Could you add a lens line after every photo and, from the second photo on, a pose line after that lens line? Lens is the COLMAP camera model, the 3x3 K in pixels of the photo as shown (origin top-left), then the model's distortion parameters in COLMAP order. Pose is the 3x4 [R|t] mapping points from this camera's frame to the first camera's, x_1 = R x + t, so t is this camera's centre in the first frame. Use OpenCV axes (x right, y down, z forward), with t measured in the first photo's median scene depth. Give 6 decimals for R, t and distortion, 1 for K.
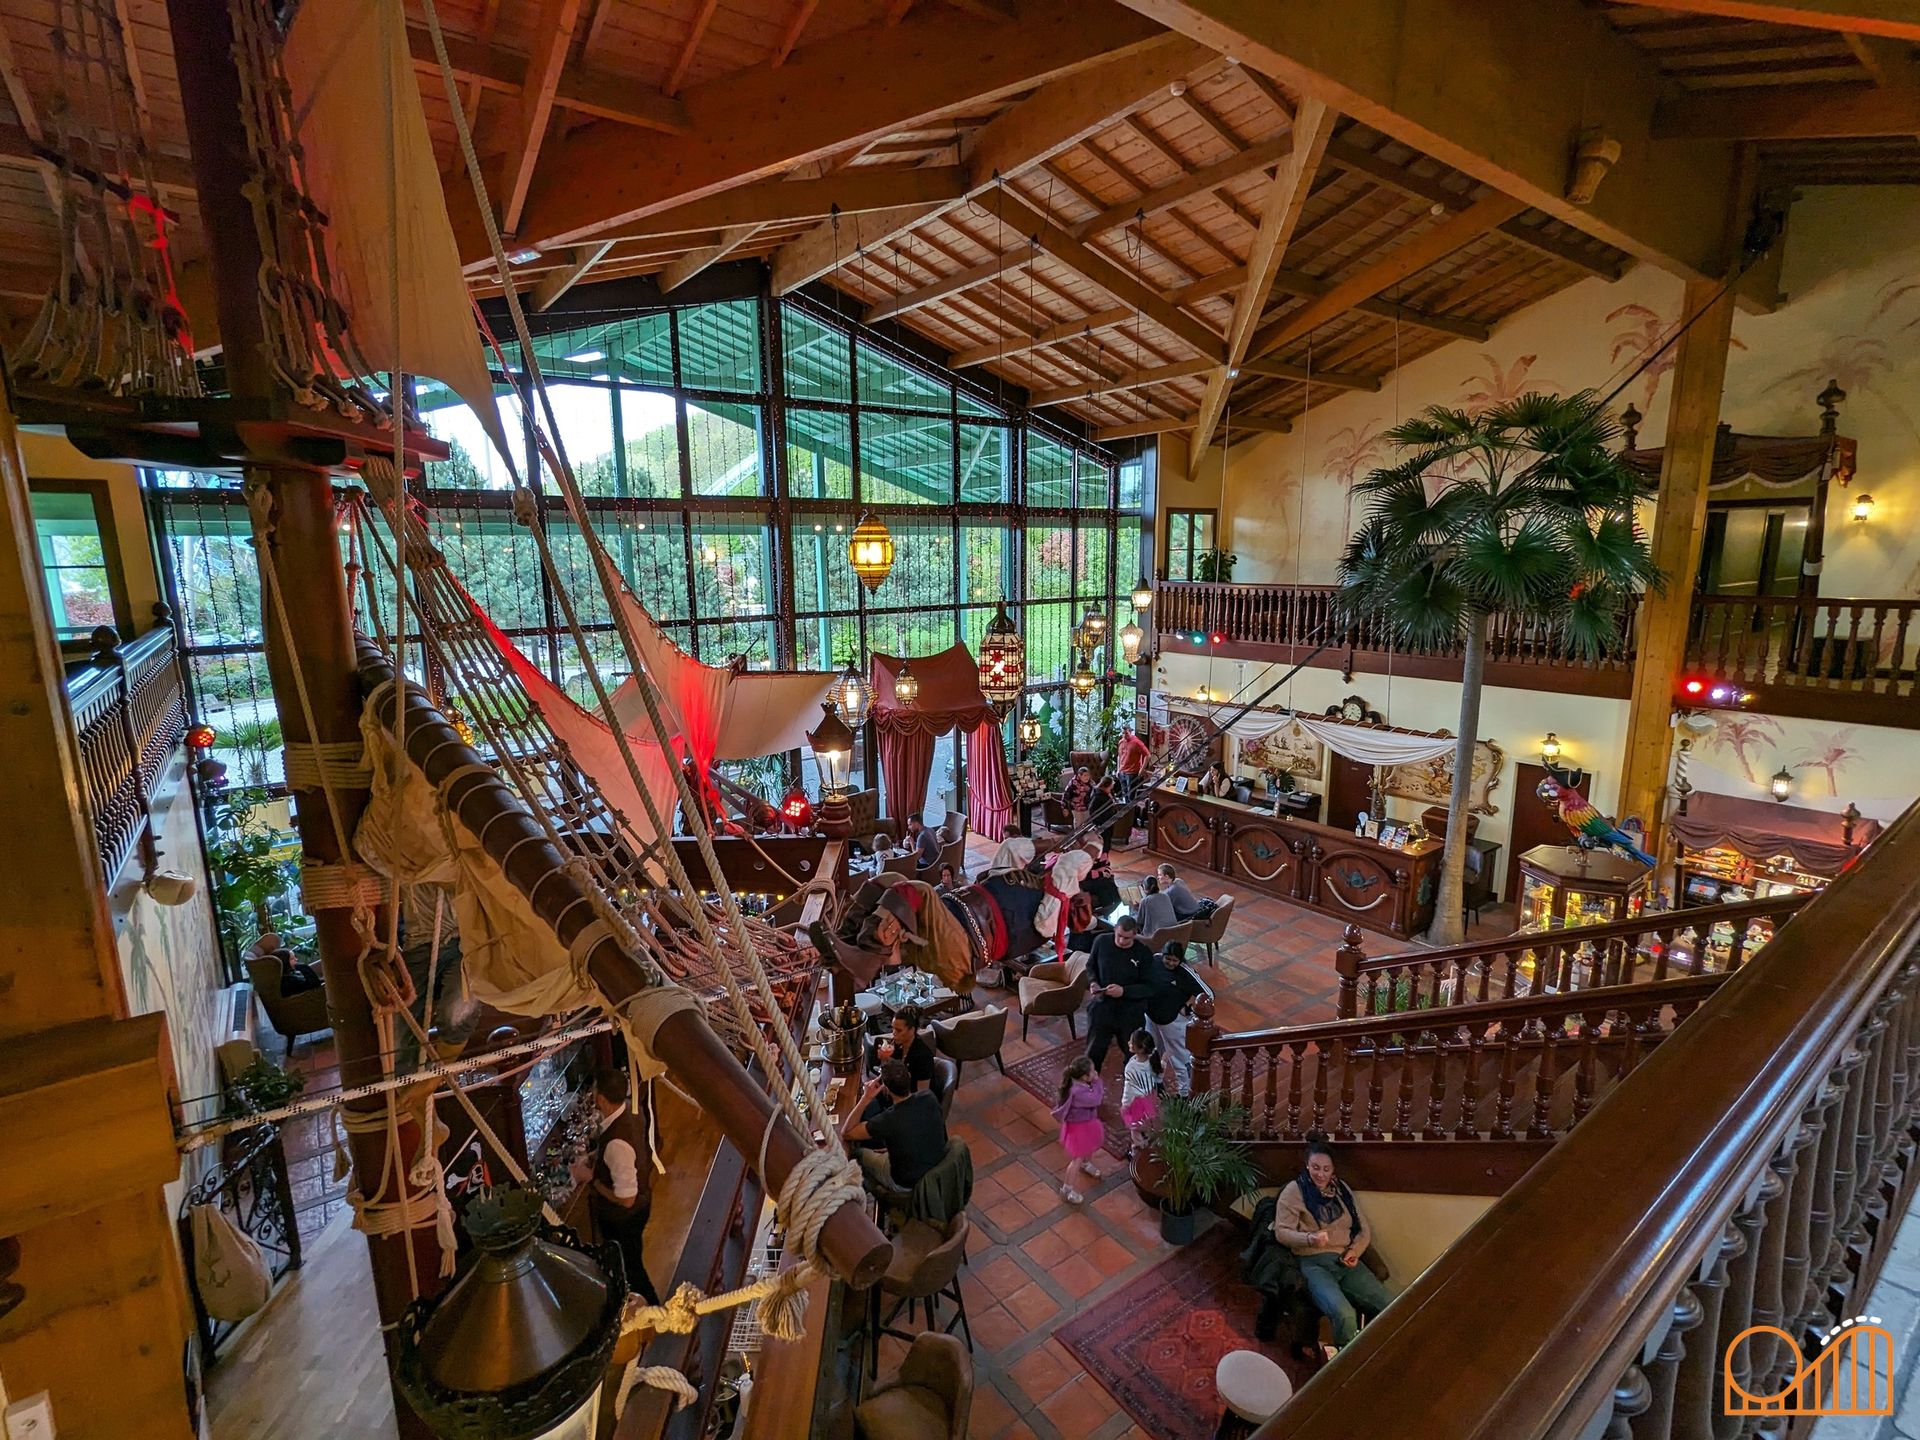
lens RADIAL K [[903.4, 0, 958.3], [0, 903.4, 713.6], [0, 0, 1]] dist [0.014369, -0.000562]
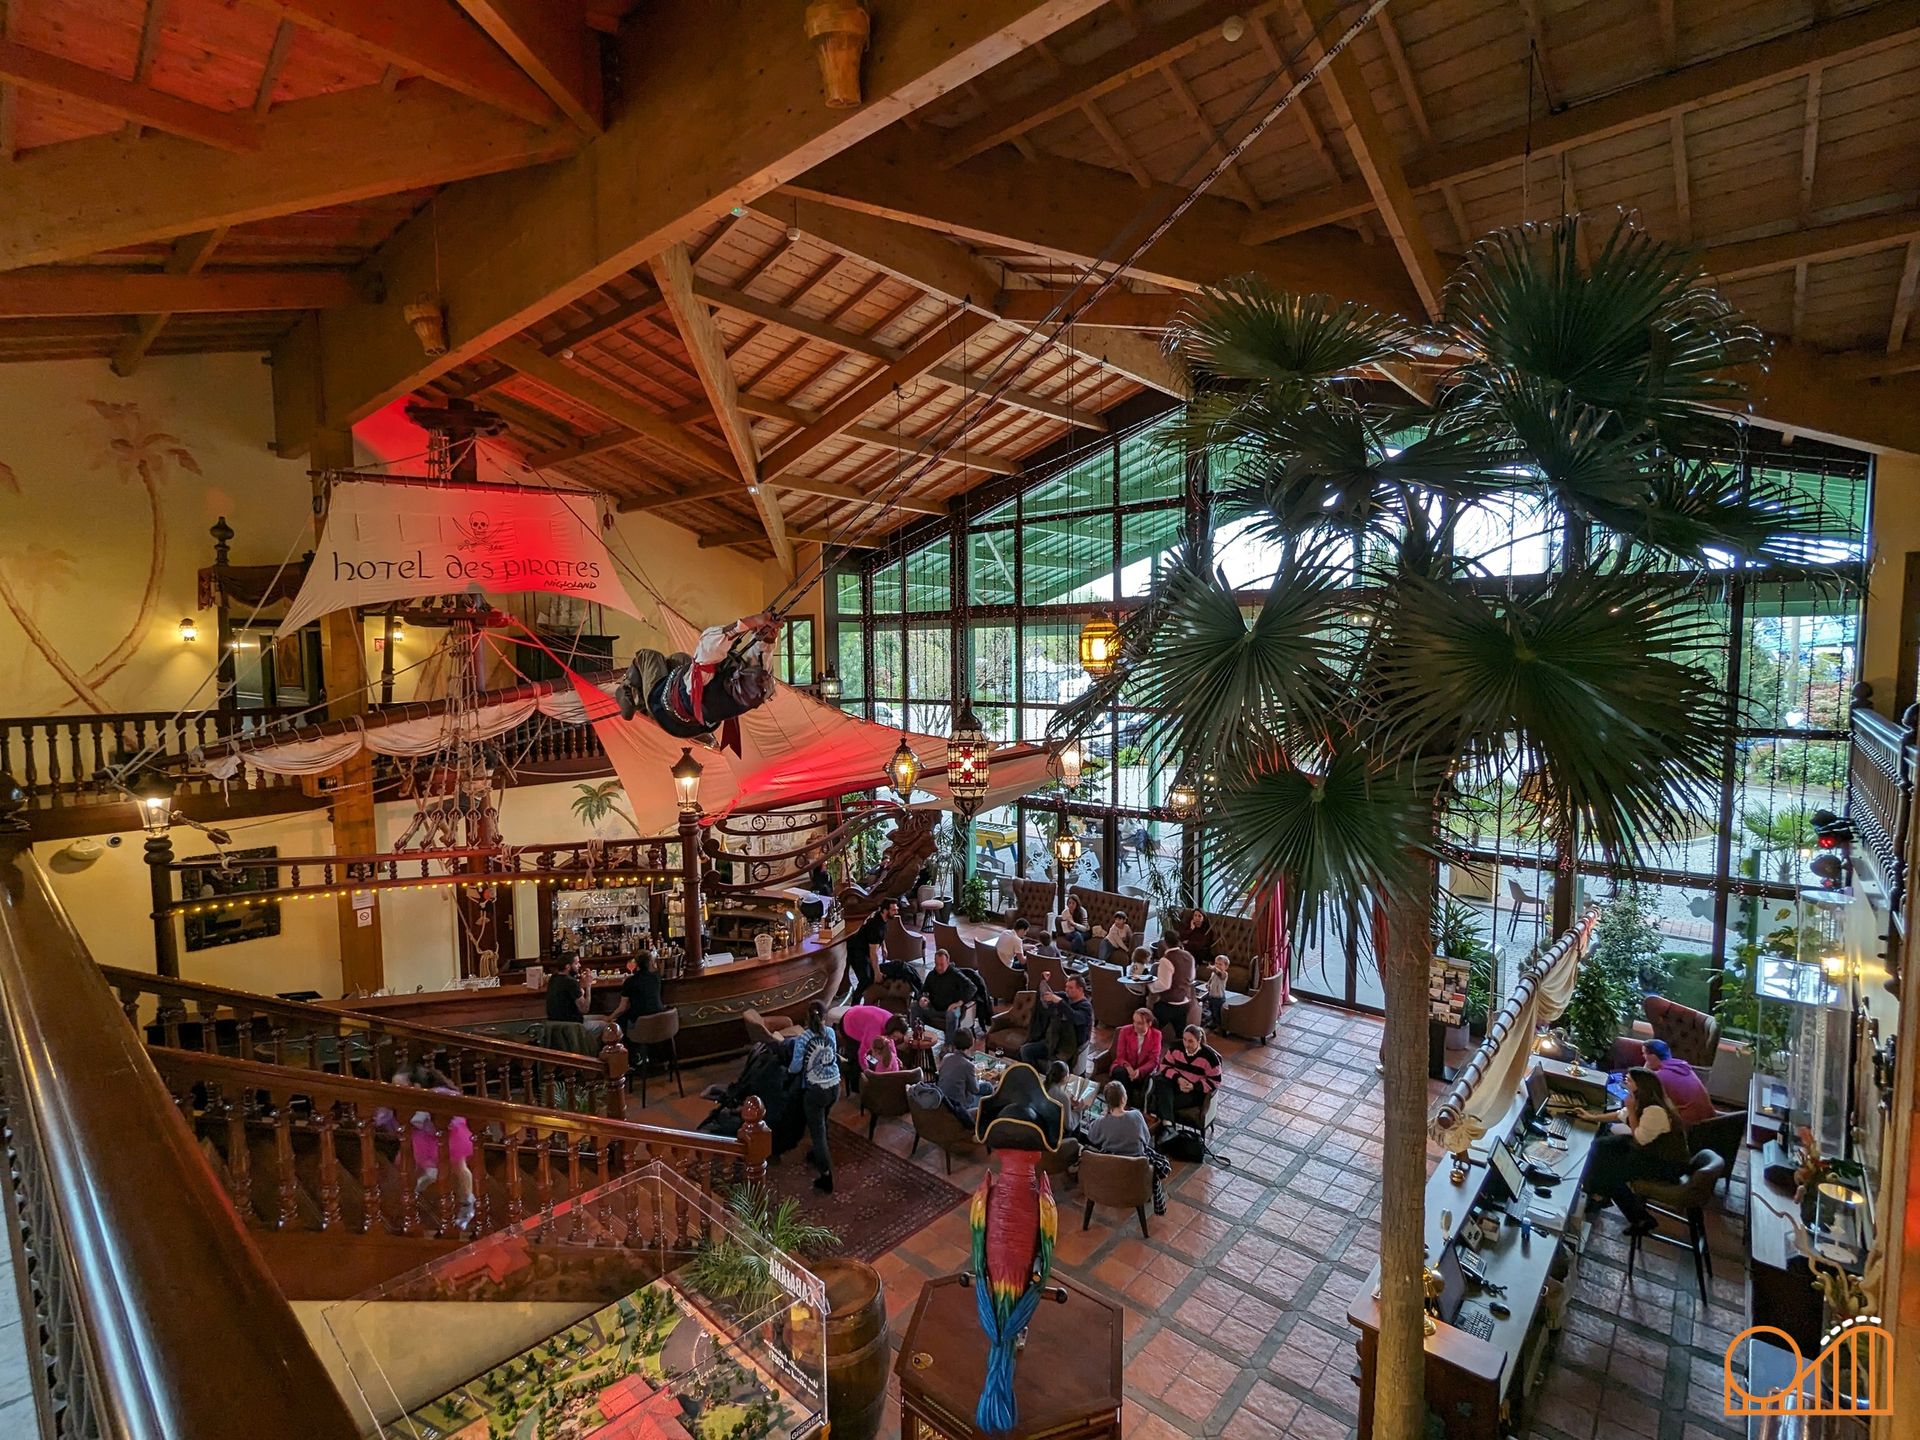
lens RADIAL K [[903.4, 0, 952.9], [0, 903.4, 724.2], [0, 0, 1]] dist [0.014369, -0.000562]
pose [[0.208539, 0.092329, -0.973646, 0.746313], [-0.168781, 0.983995, 0.057160, -0.109873], [0.963340, 0.152413, 0.220785, 0.547793]]
